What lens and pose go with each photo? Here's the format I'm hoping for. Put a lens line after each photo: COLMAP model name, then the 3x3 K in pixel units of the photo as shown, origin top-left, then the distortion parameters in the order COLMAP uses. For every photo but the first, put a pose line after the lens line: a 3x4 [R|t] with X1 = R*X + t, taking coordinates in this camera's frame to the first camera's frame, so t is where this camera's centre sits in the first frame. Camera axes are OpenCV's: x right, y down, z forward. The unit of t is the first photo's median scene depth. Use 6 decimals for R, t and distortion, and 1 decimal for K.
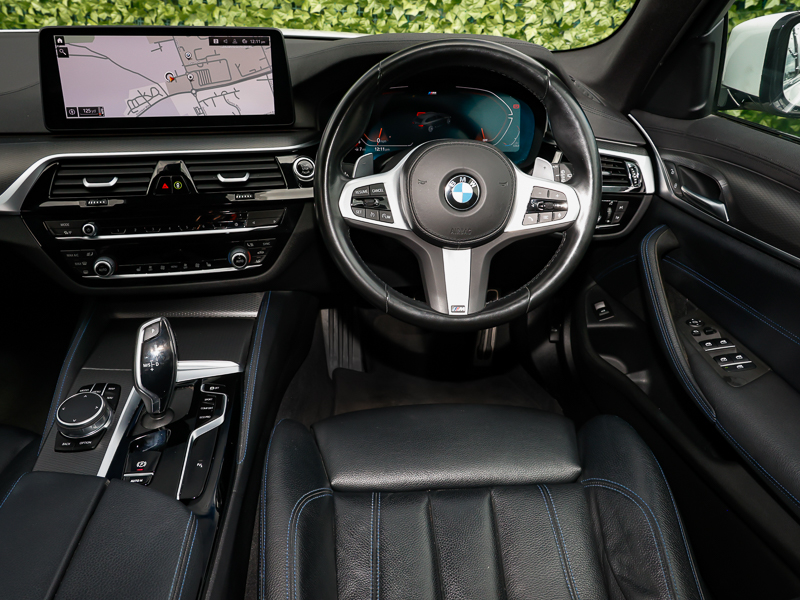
lens RADIAL K [[689.3, 0, 400.0], [0, 689.3, 300.0], [0, 0, 1]] dist [0.000834, -0.012532]
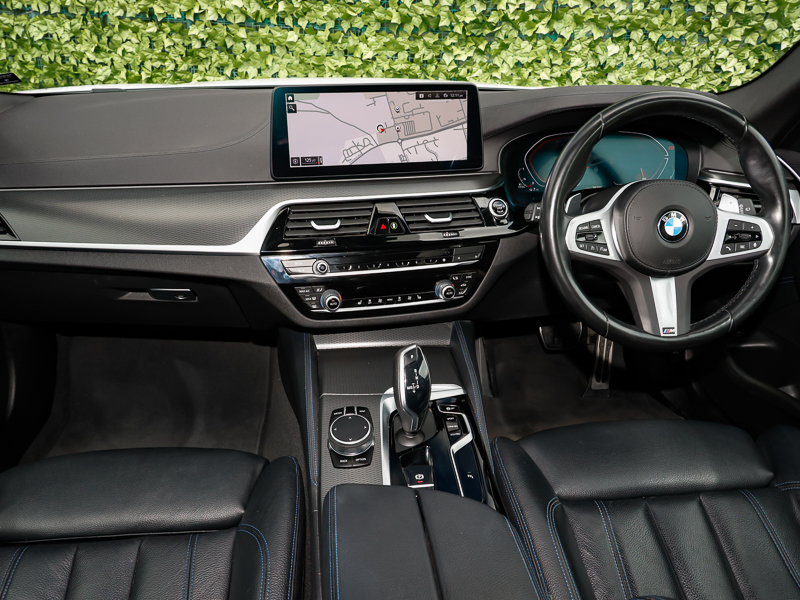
lens RADIAL K [[689.3, 0, 400.0], [0, 689.3, 300.0], [0, 0, 1]] dist [0.000834, -0.012532]
pose [[0.999356, -0.023793, 0.026863, -0.324280], [0.025105, 0.998453, -0.049615, 0.006774], [-0.025641, 0.050257, 0.998407, -0.088118]]
